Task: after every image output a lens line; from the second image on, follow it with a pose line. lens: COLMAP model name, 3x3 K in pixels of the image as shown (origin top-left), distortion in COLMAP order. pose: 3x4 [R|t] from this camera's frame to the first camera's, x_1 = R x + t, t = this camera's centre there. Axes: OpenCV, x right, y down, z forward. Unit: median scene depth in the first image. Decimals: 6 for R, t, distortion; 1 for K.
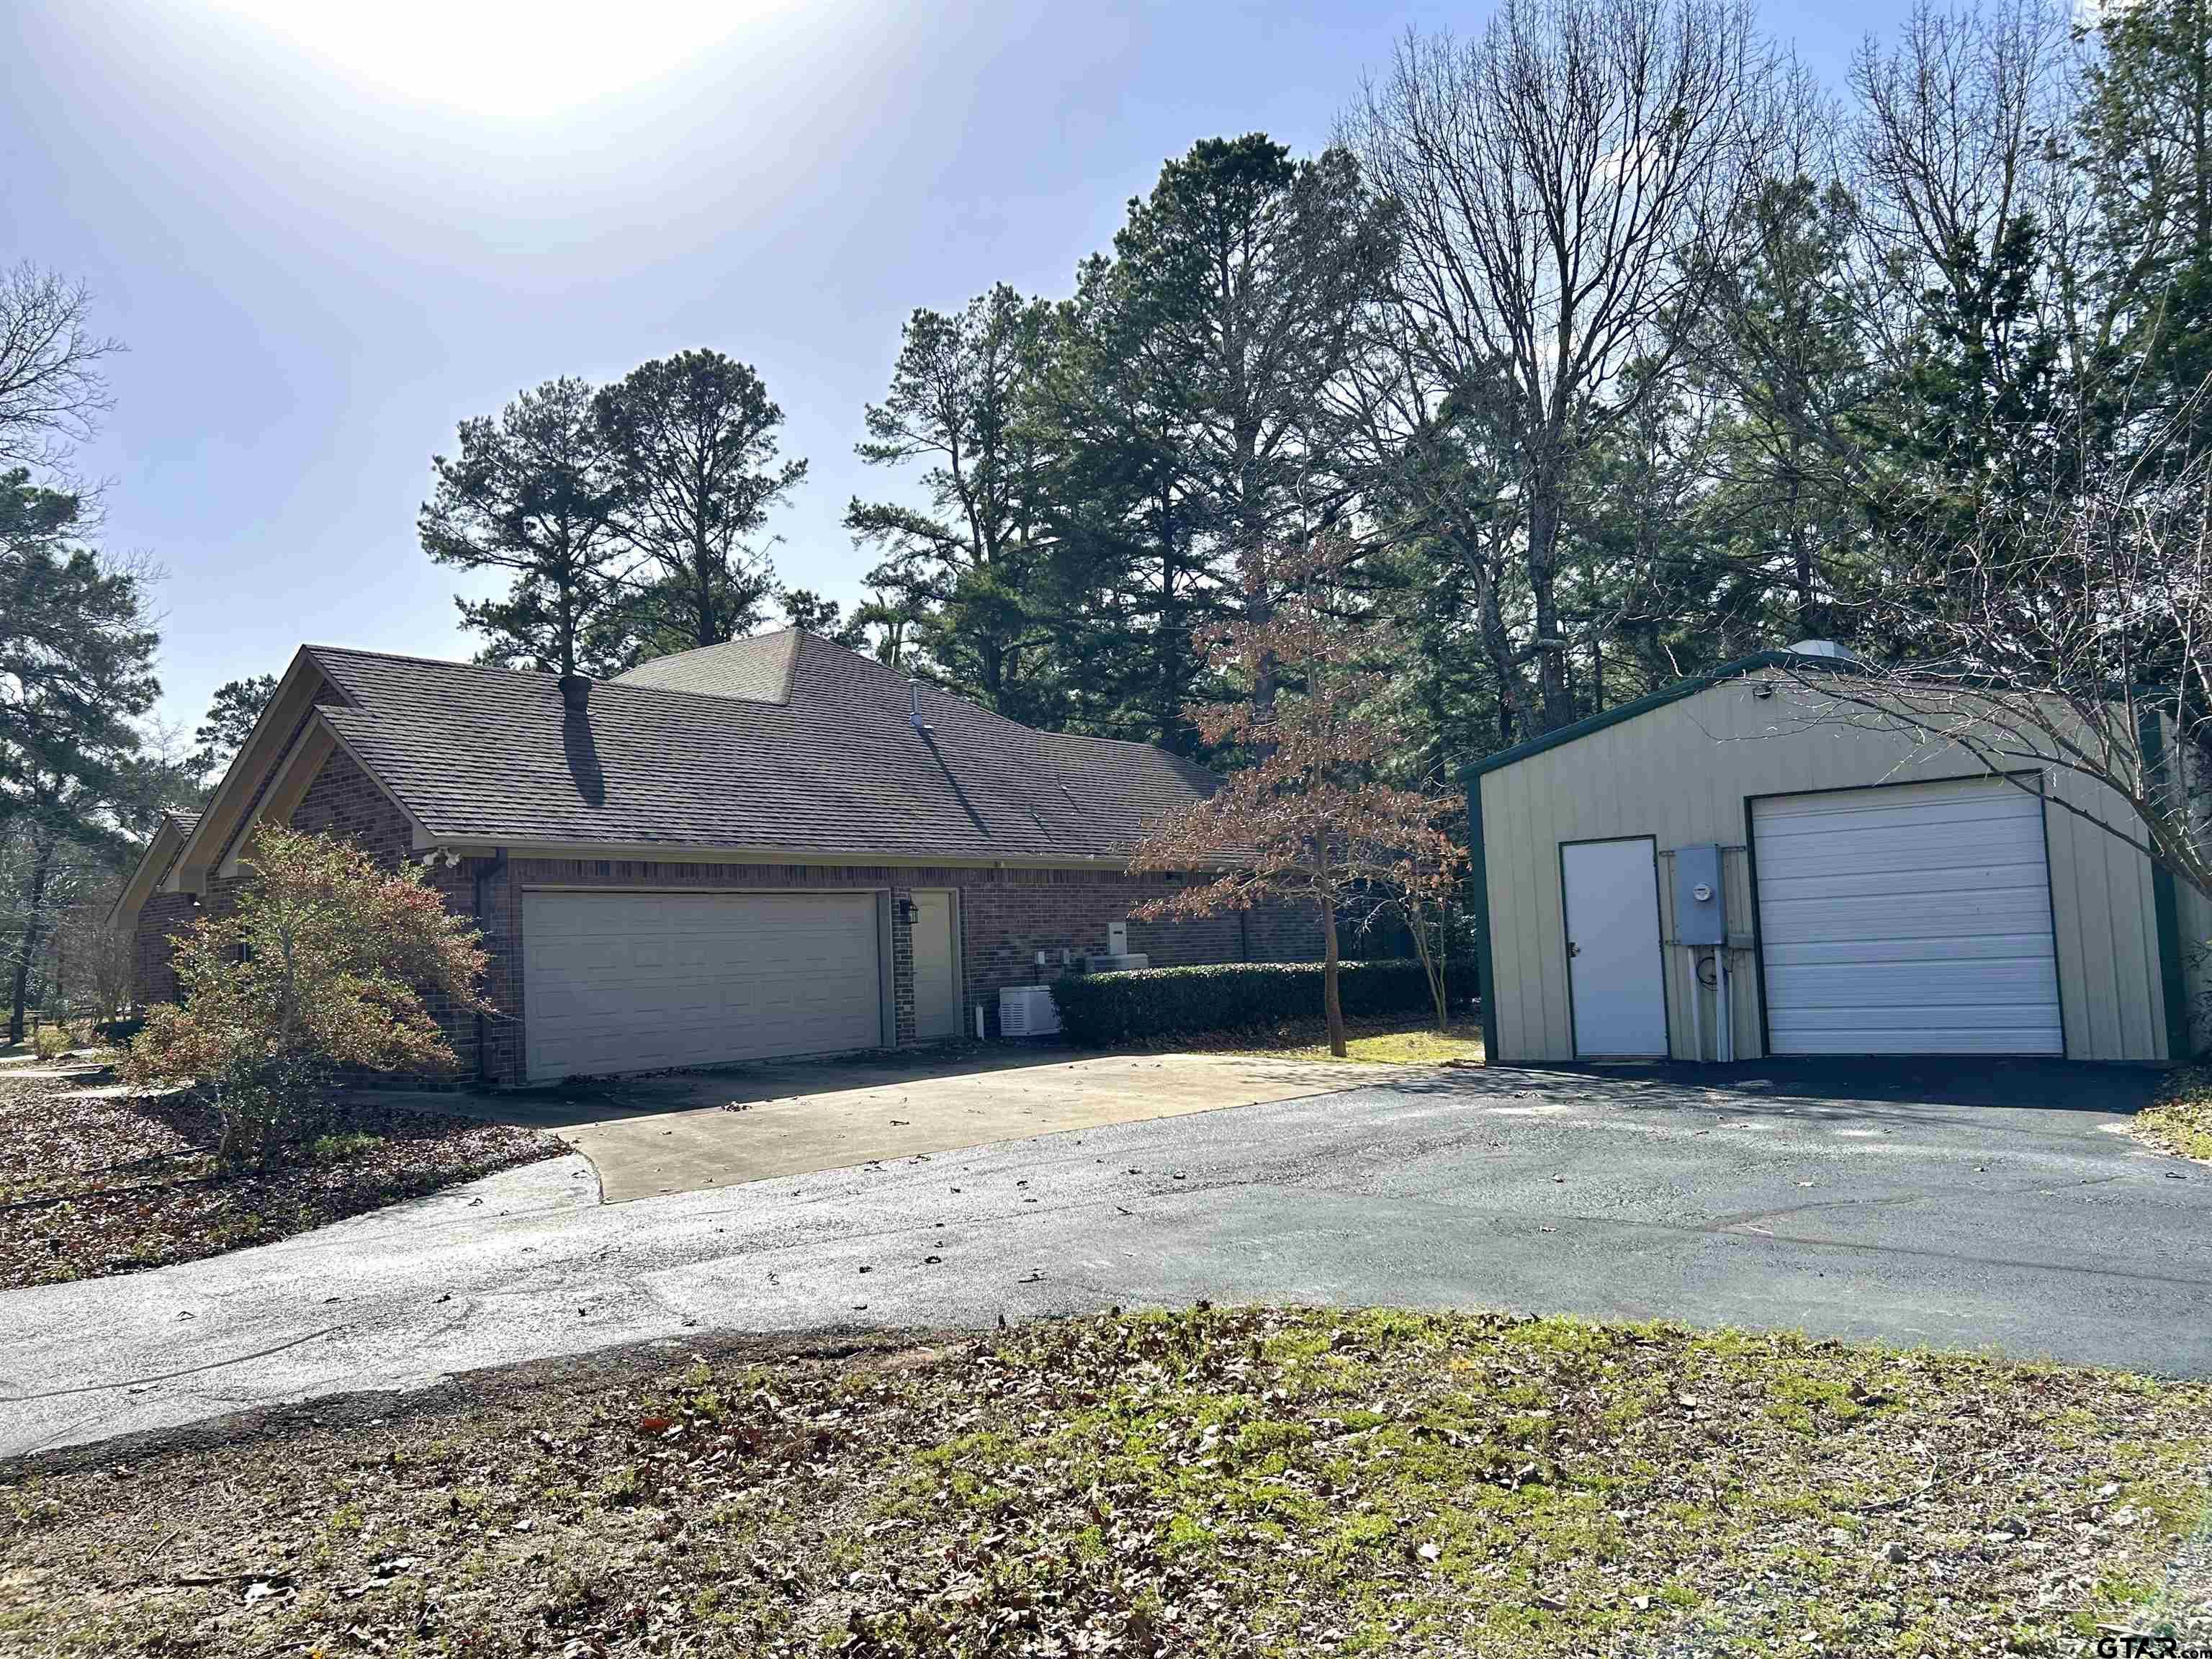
lens RADIAL K [[1663.9, 0, 1120.3], [0, 1663.9, 846.1], [0, 0, 1]] dist [0.053506, -0.061082]
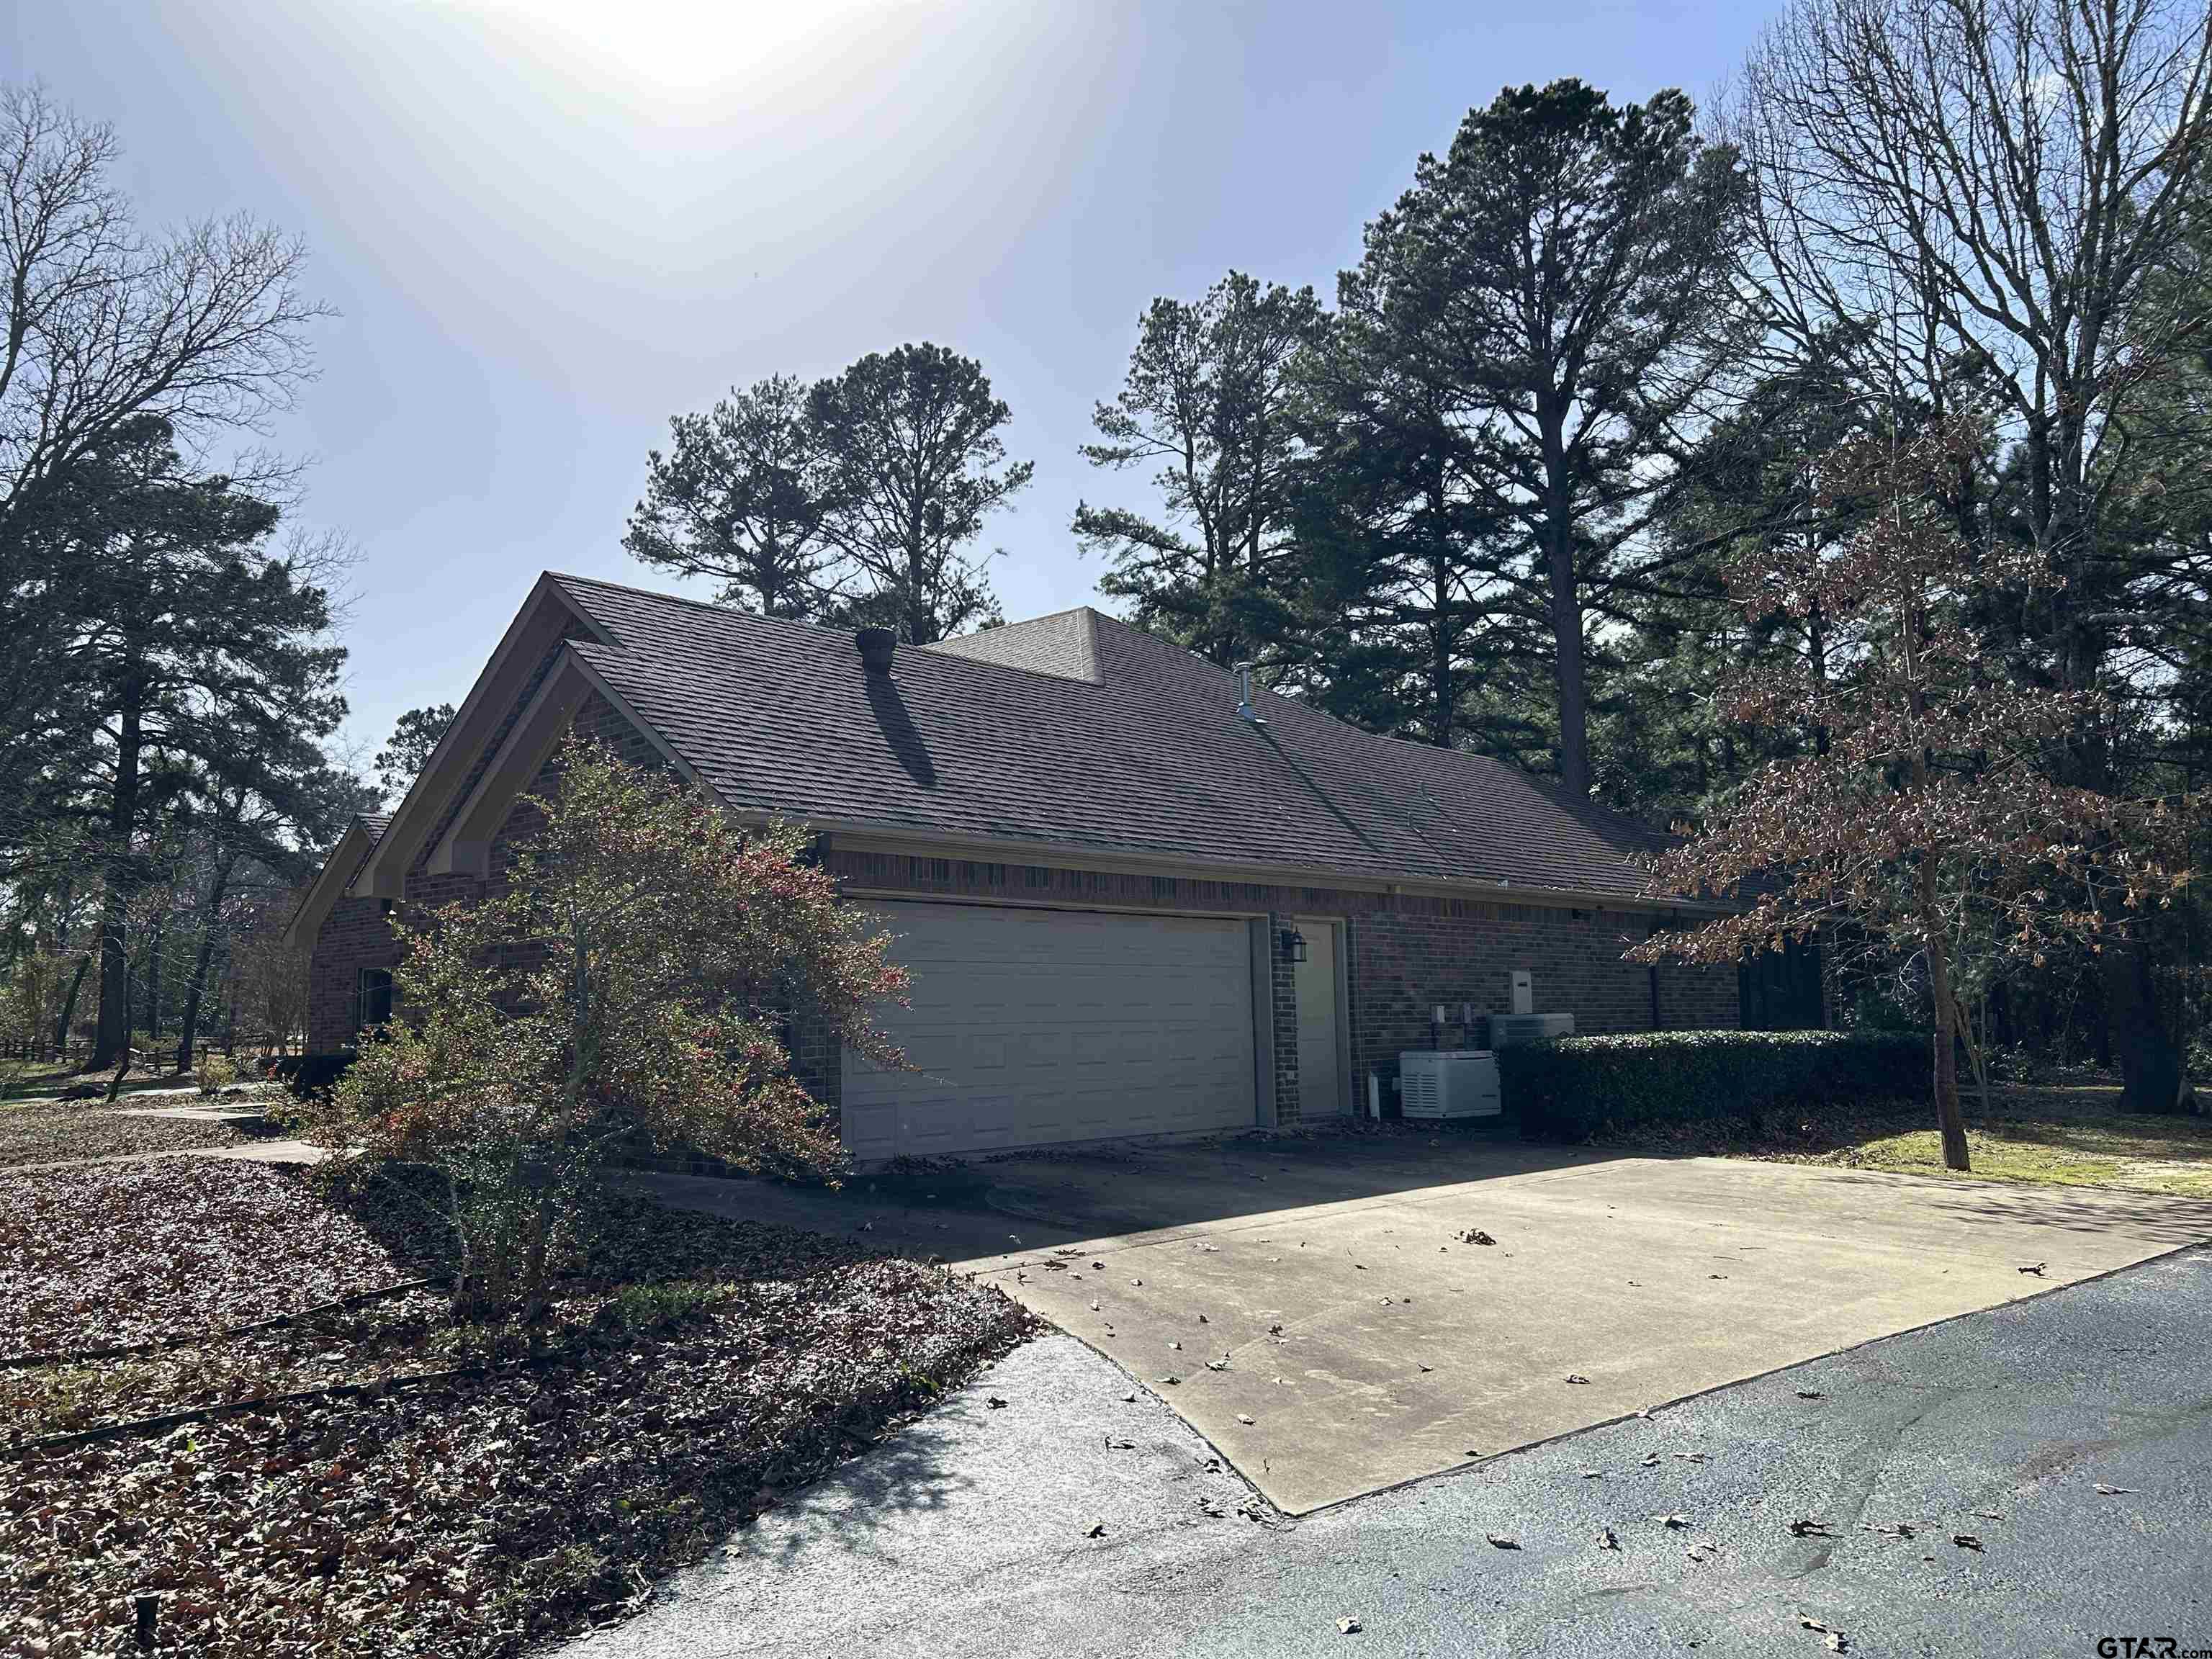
lens RADIAL K [[1663.9, 0, 1101.8], [0, 1663.9, 808.4], [0, 0, 1]] dist [0.053506, -0.061082]
pose [[0.995723, 0.019919, -0.090219, -0.068601], [-0.024936, 0.998185, -0.054822, 0.009604], [0.088963, 0.056837, 0.994412, 0.112159]]
